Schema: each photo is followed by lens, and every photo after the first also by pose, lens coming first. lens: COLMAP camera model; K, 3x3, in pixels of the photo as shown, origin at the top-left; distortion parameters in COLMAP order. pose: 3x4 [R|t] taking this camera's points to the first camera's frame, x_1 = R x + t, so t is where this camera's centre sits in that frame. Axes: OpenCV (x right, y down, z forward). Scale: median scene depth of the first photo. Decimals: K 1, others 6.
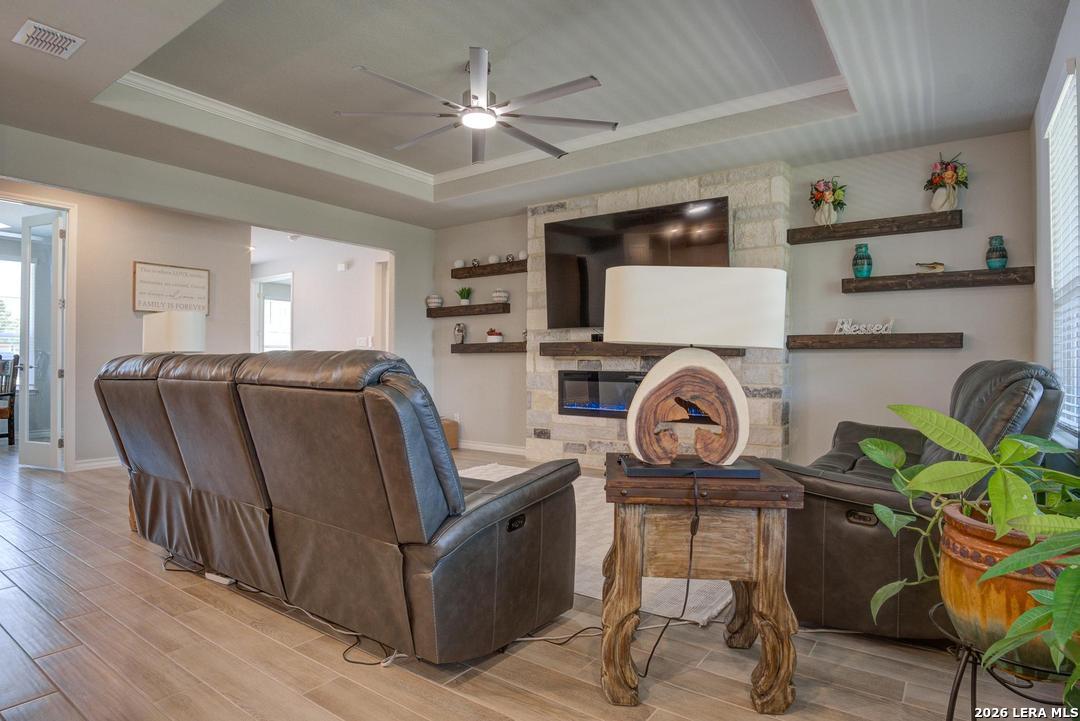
lens RADIAL K [[594.0, 0, 534.5], [0, 594.0, 346.3], [0, 0, 1]] dist [-0.058856, 0.017662]
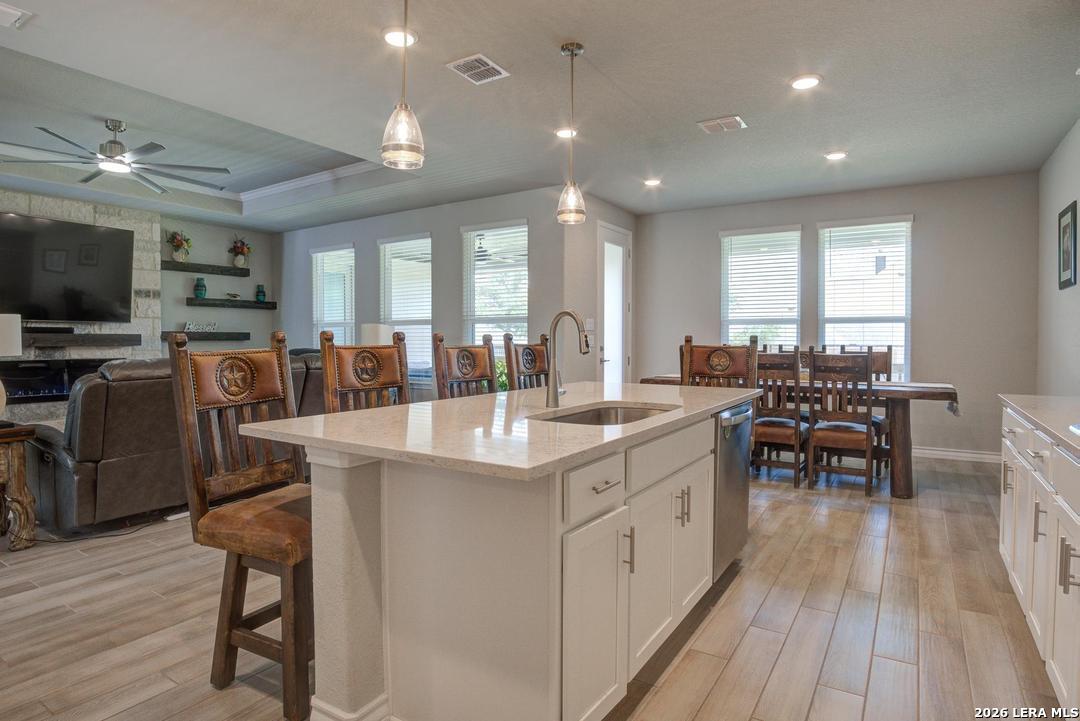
lens RADIAL K [[594.0, 0, 534.5], [0, 594.0, 346.3], [0, 0, 1]] dist [-0.058856, 0.017662]
pose [[-0.047536, -0.021775, 0.998632, -0.900044], [-0.029450, 0.999358, 0.020389, -0.031747], [-0.998435, -0.028441, -0.048147, 0.091033]]
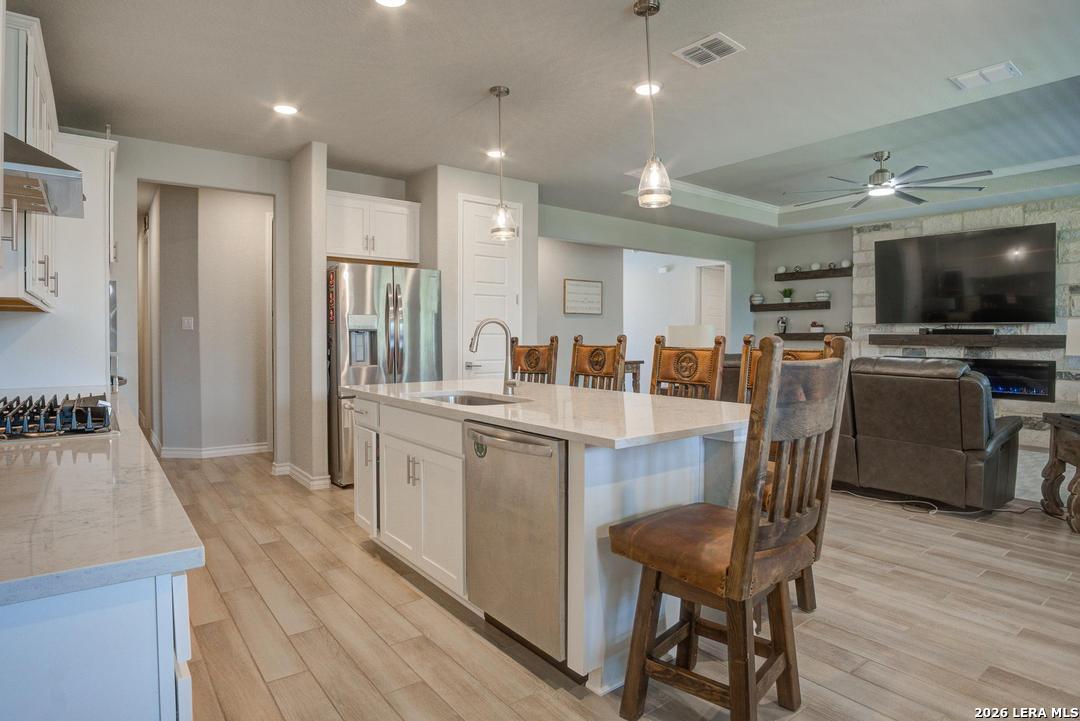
lens RADIAL K [[594.0, 0, 534.5], [0, 594.0, 346.3], [0, 0, 1]] dist [-0.058856, 0.017662]
pose [[0.959740, 0.001629, -0.280886, -0.337940], [0.011749, 0.998875, 0.045938, -0.047654], [0.280645, -0.047389, 0.958641, -0.429787]]
